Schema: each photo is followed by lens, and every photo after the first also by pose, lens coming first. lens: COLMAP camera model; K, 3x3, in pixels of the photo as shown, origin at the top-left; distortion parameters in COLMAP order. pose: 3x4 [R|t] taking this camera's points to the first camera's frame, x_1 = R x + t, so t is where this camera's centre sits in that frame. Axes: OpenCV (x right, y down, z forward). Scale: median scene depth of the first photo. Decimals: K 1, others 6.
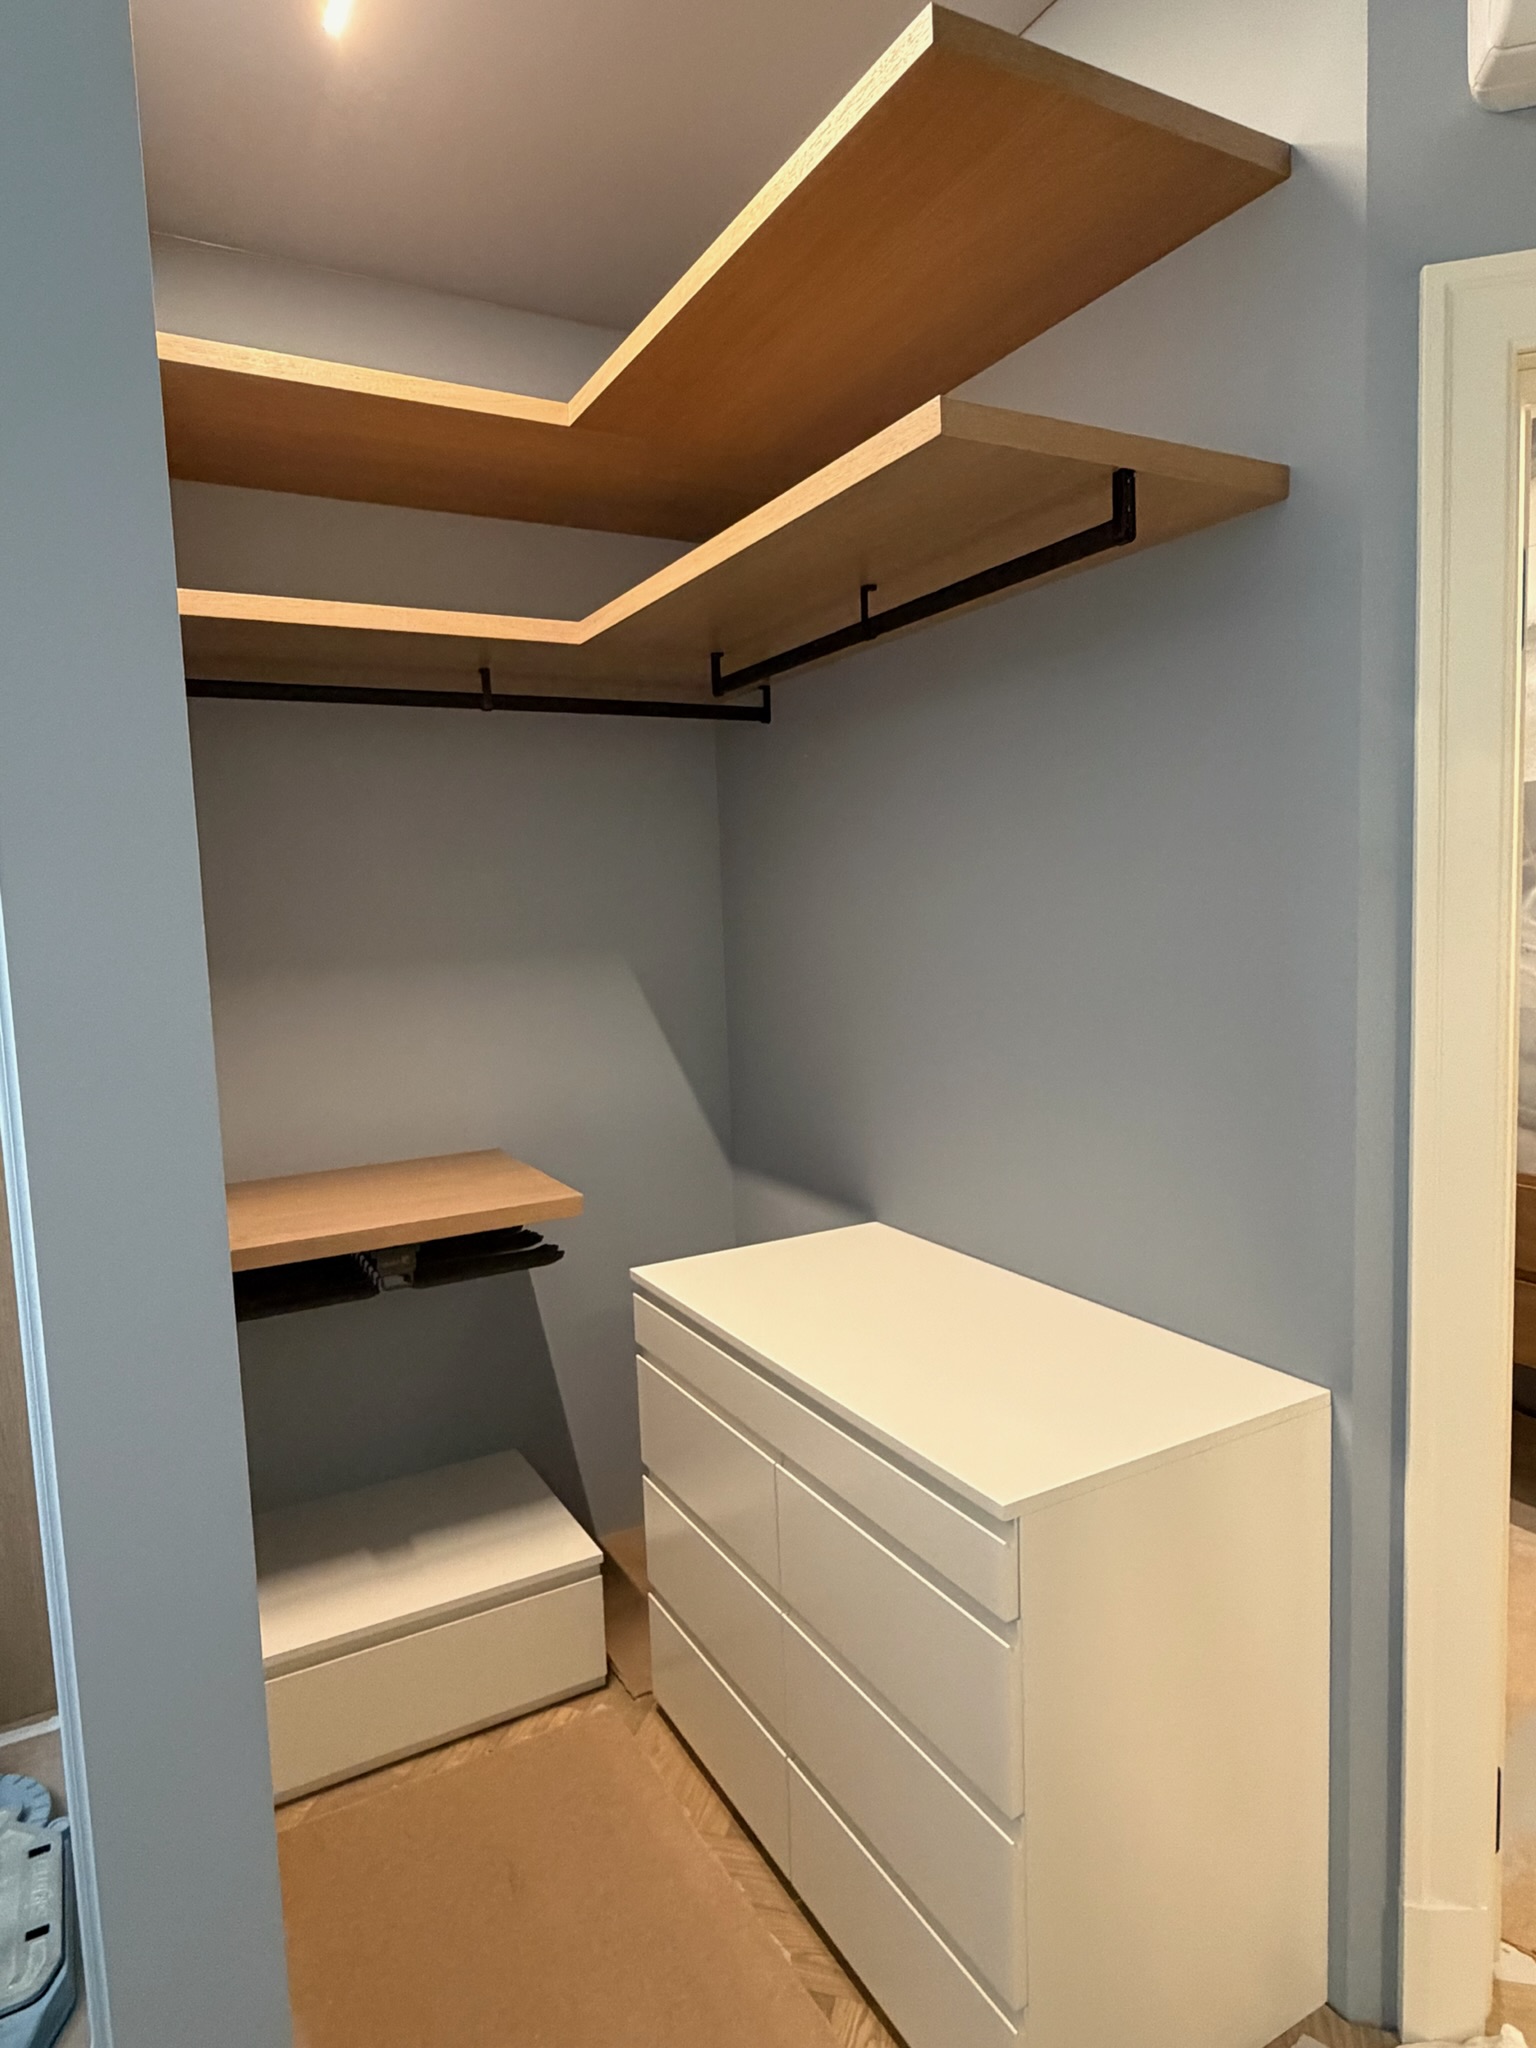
lens RADIAL K [[1214.6, 0, 767.6], [0, 1214.6, 1017.5], [0, 0, 1]] dist [-0.009196, 0.019961]
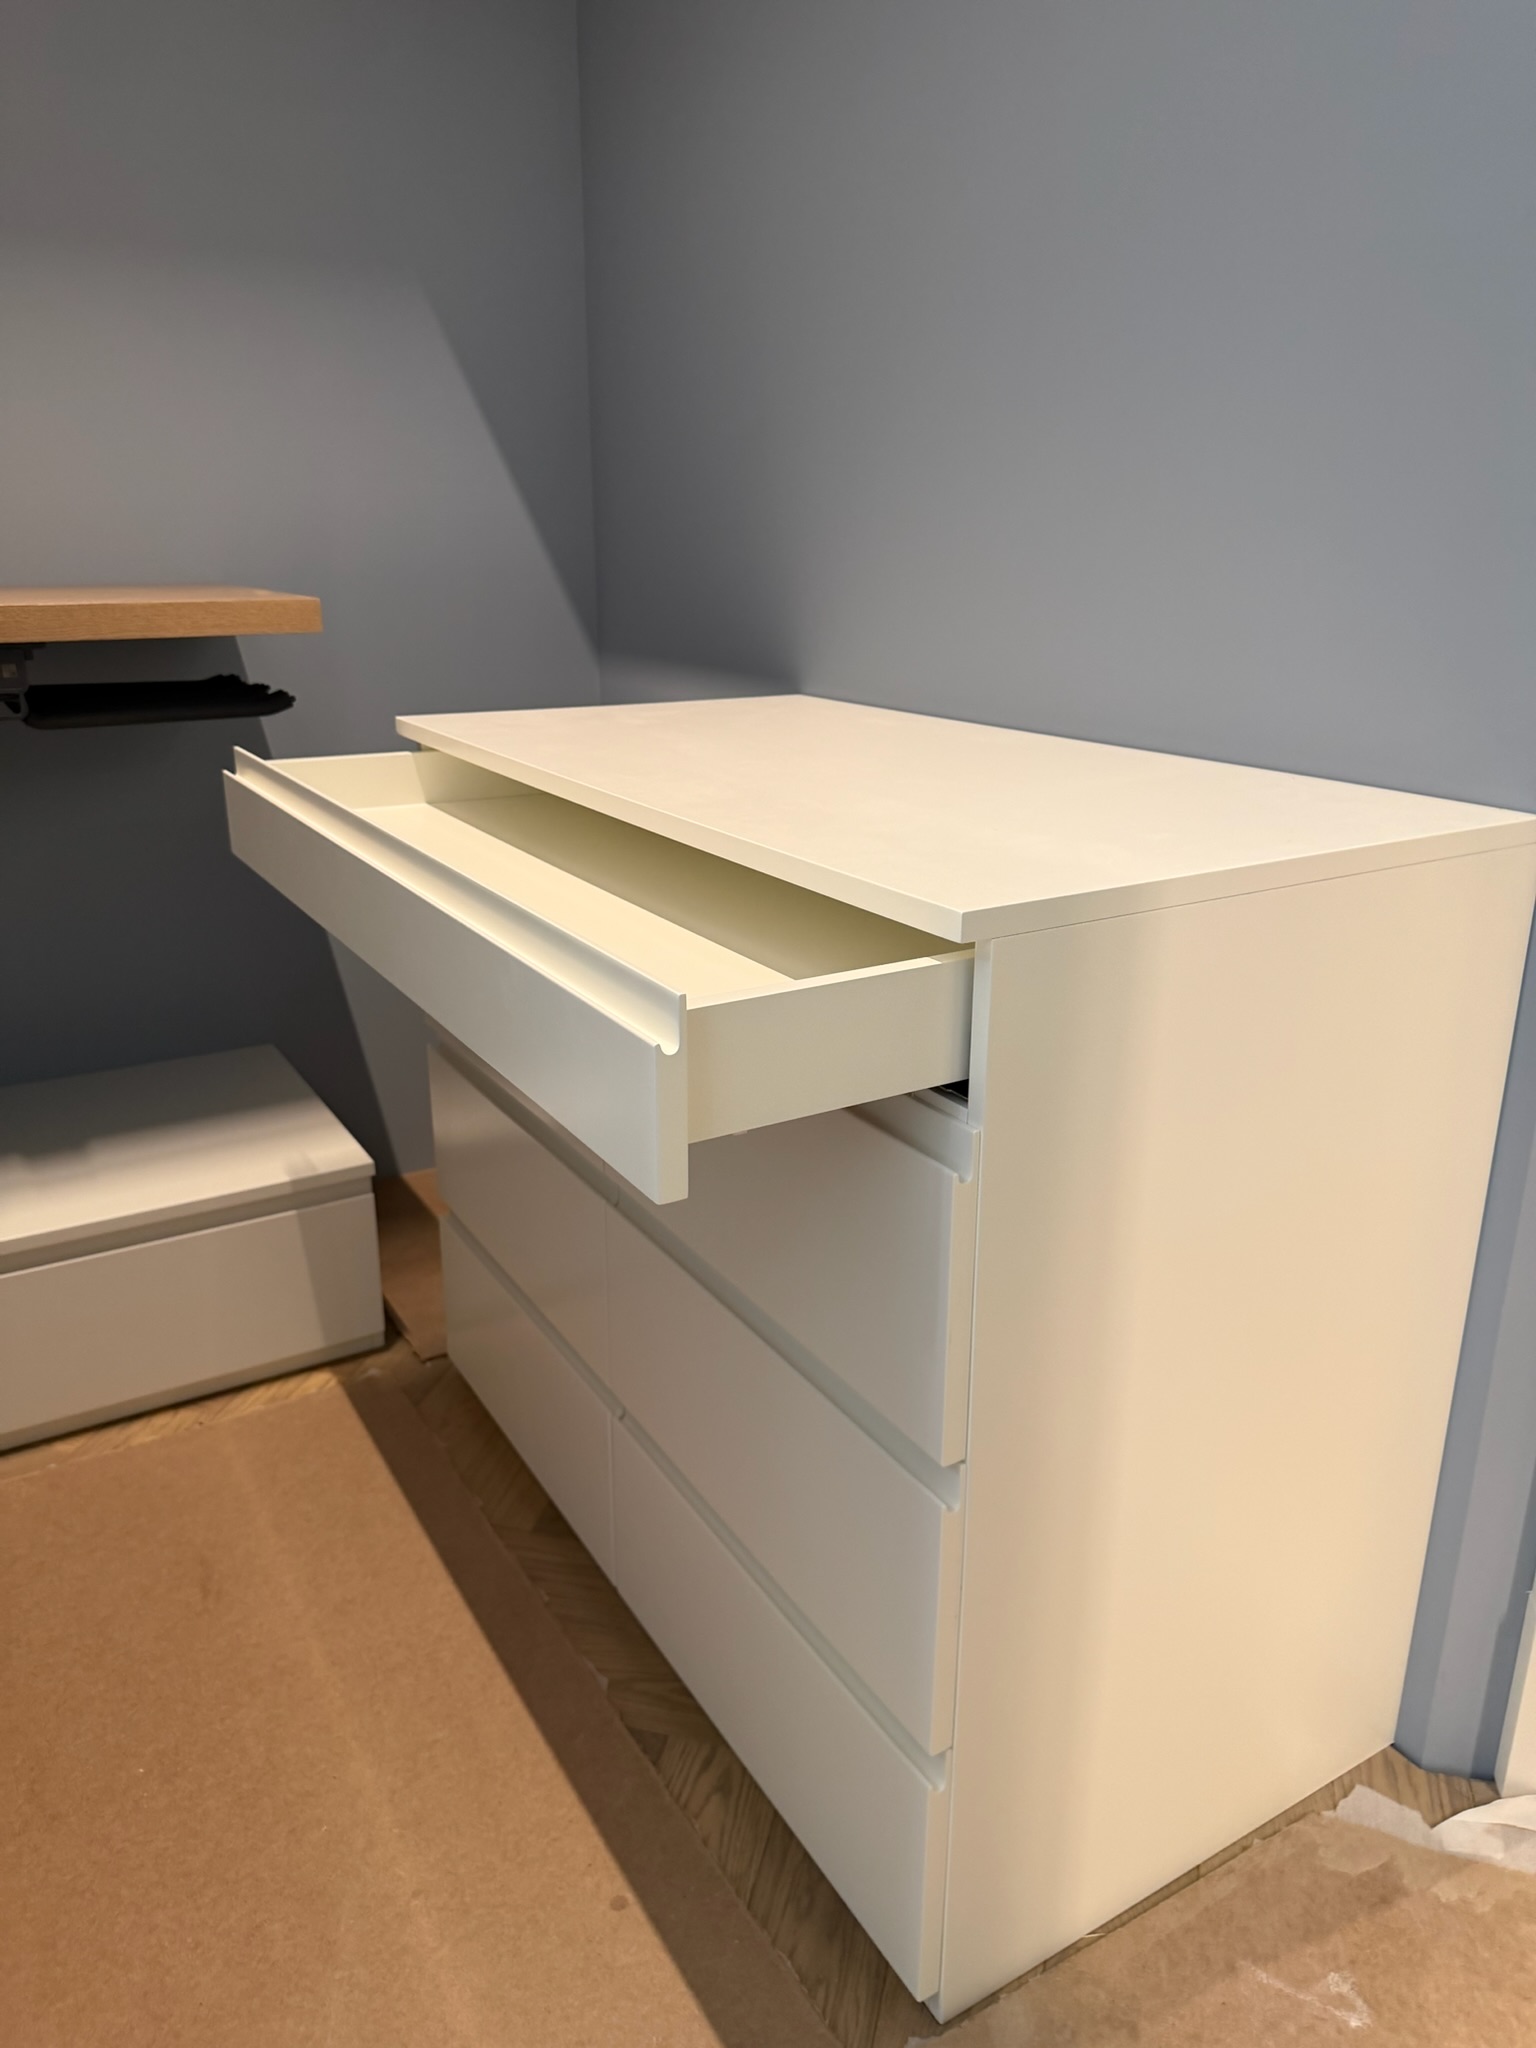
lens RADIAL K [[1464.6, 0, 767.1], [0, 1464.6, 1015.7], [0, 0, 1]] dist [0.008818, -0.000620]
pose [[0.999070, 0.024844, 0.035245, 0.057847], [-0.031950, 0.975398, 0.218124, 0.199296], [-0.028959, -0.219047, 0.975284, 0.247377]]
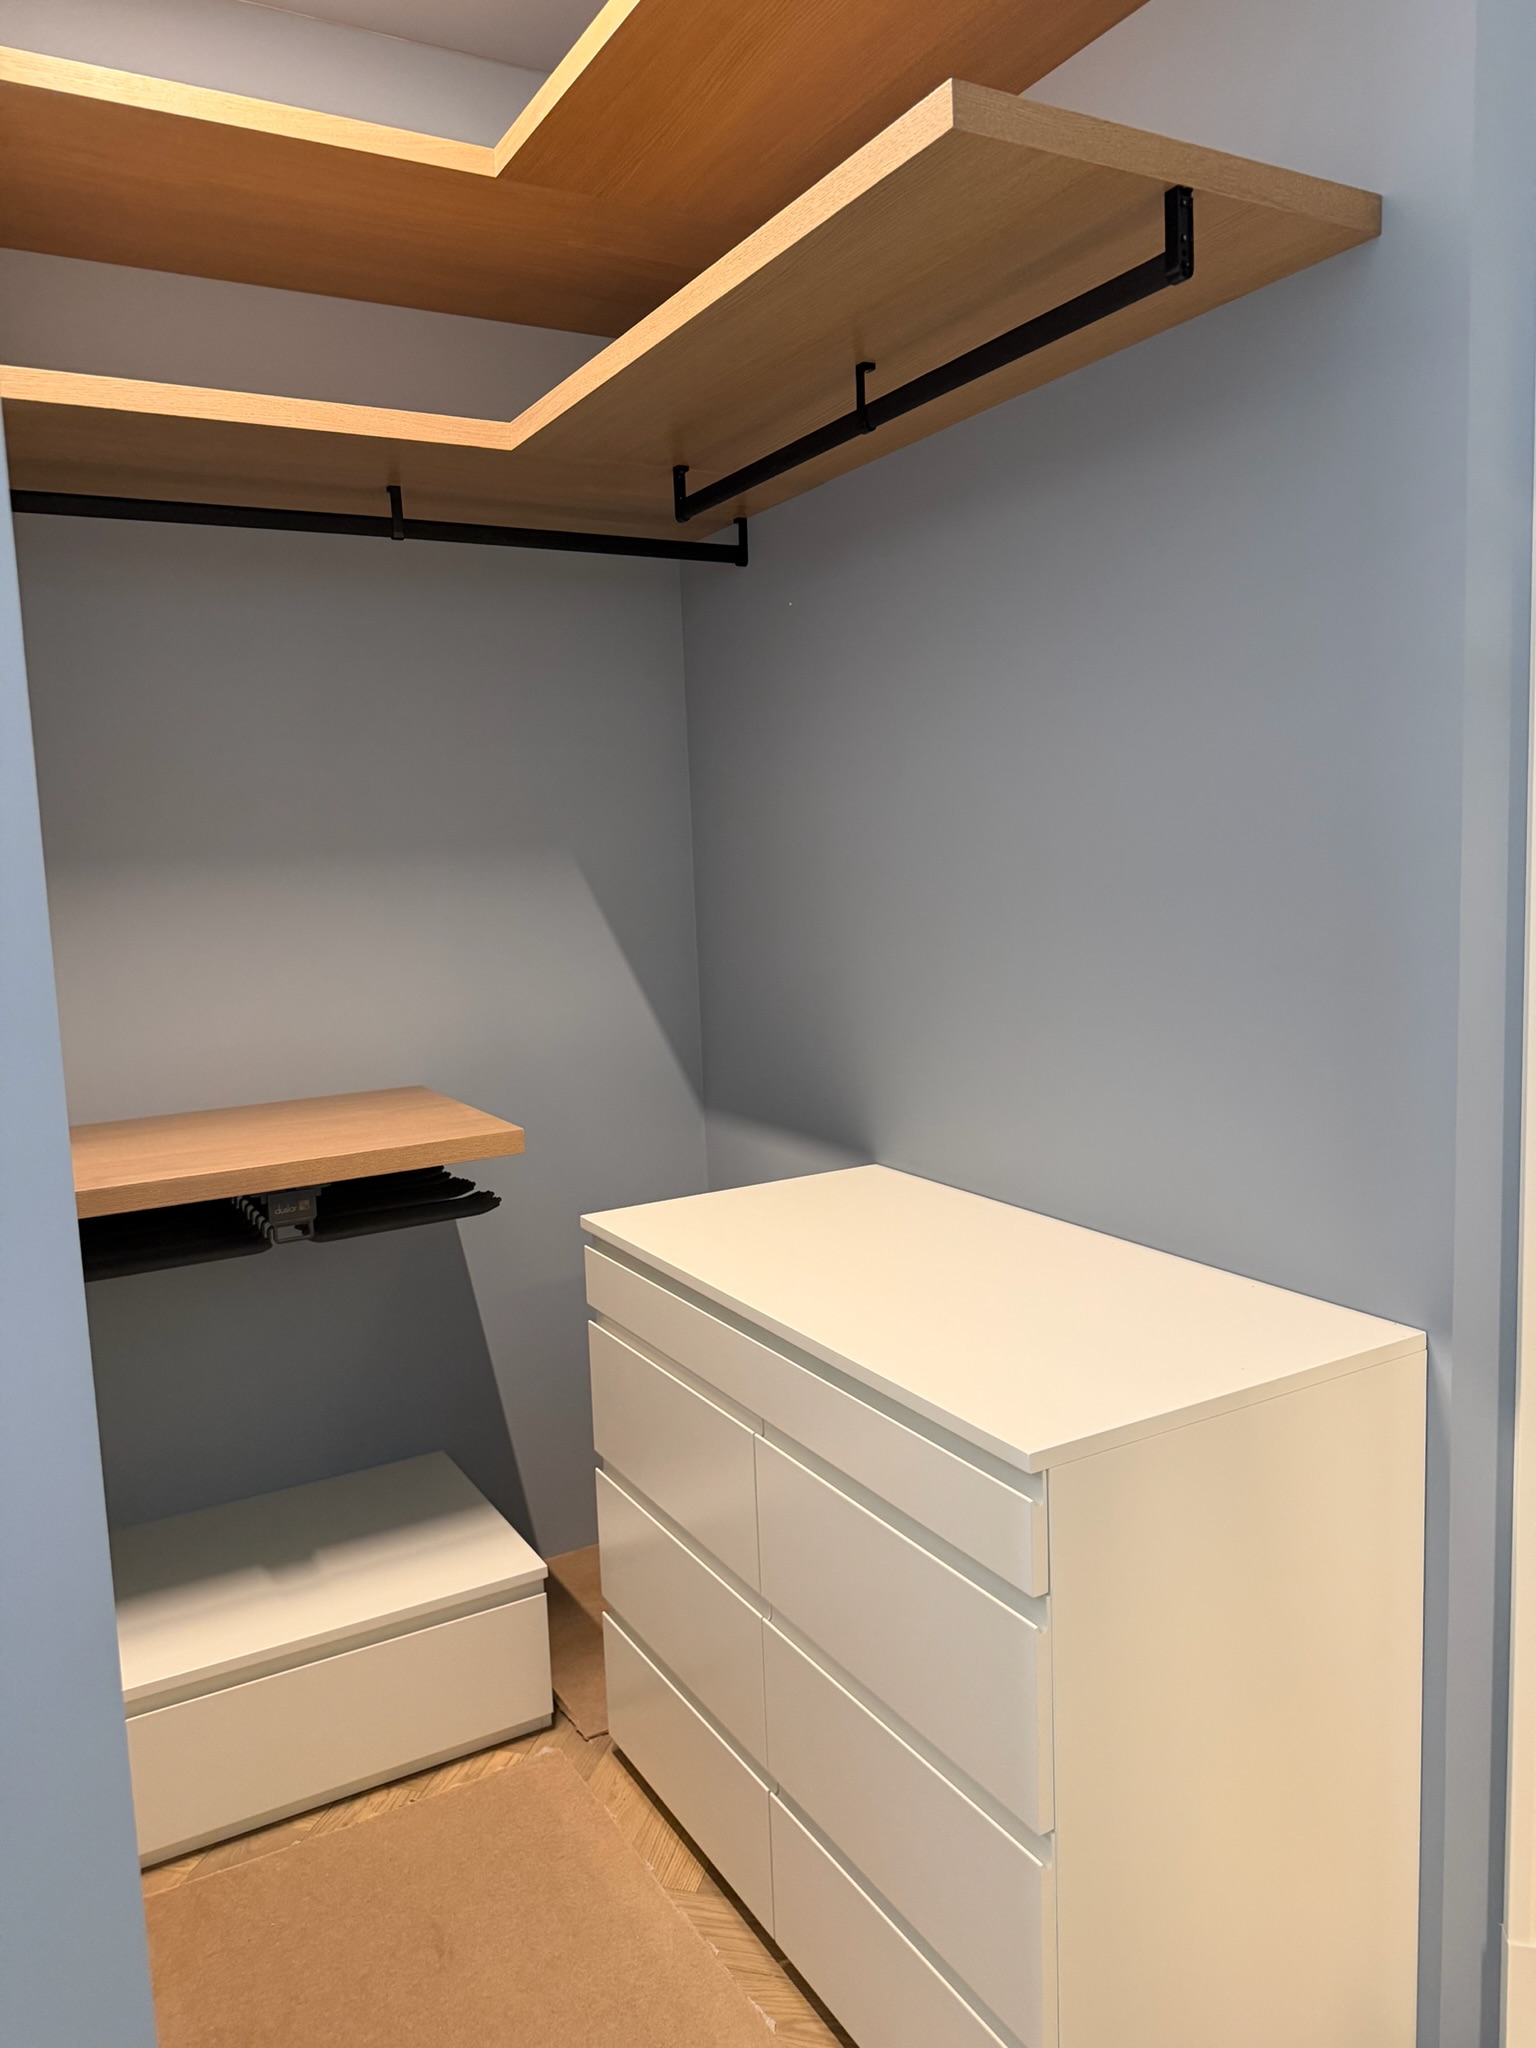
lens RADIAL K [[1464.6, 0, 767.1], [0, 1464.6, 1015.7], [0, 0, 1]] dist [0.008818, -0.000620]
pose [[0.999922, -0.003571, 0.011952, 0.003533], [0.003321, 0.999777, 0.020854, 0.051969], [-0.012023, -0.020812, 0.999711, 0.008611]]
